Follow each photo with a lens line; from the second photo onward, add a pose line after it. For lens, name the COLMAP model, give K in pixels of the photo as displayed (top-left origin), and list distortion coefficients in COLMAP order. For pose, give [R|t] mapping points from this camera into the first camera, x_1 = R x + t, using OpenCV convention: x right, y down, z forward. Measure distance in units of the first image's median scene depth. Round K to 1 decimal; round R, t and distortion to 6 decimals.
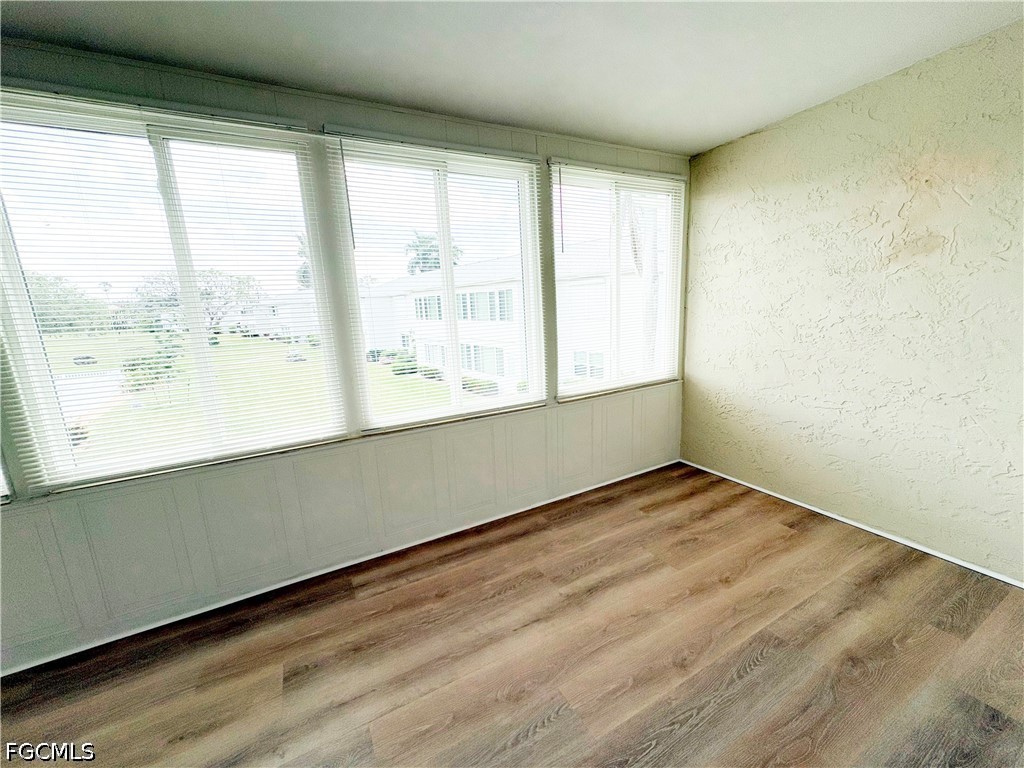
lens RADIAL K [[396.4, 0, 496.9], [0, 396.4, 383.9], [0, 0, 1]] dist [0.001549, 0.000478]
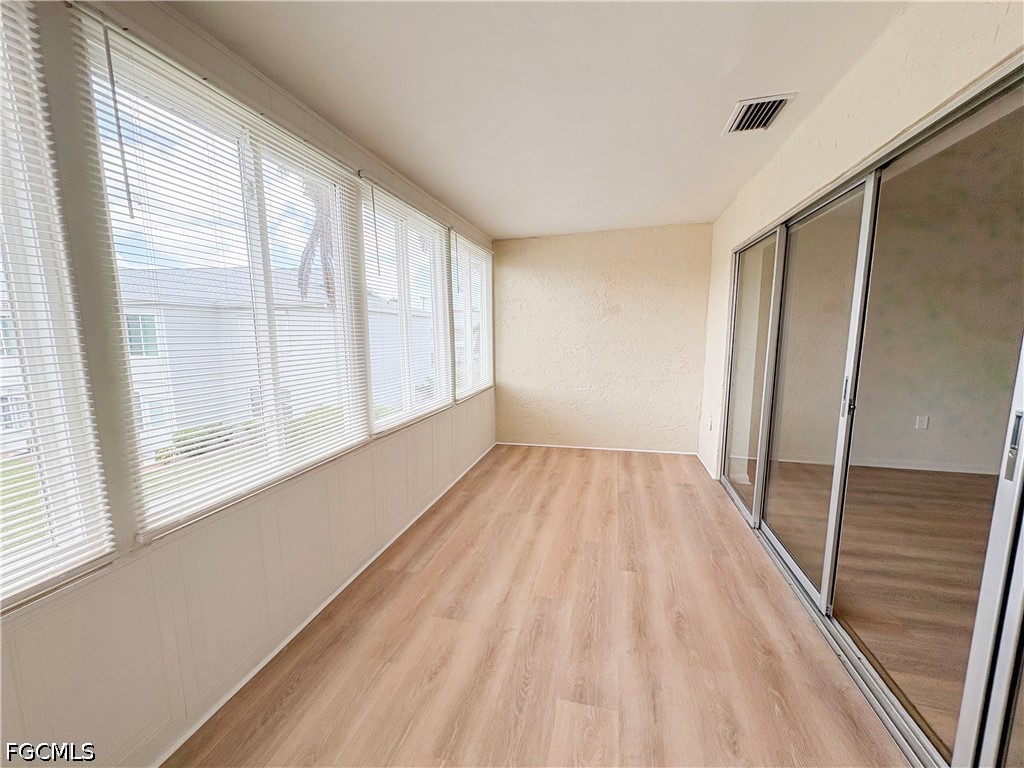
lens RADIAL K [[396.4, 0, 496.9], [0, 396.4, 383.9], [0, 0, 1]] dist [0.001549, 0.000478]
pose [[0.699771, -0.053940, 0.712328, -0.773572], [0.116439, 0.992422, -0.039237, 0.053415], [-0.704814, 0.110400, 0.700749, -0.030958]]
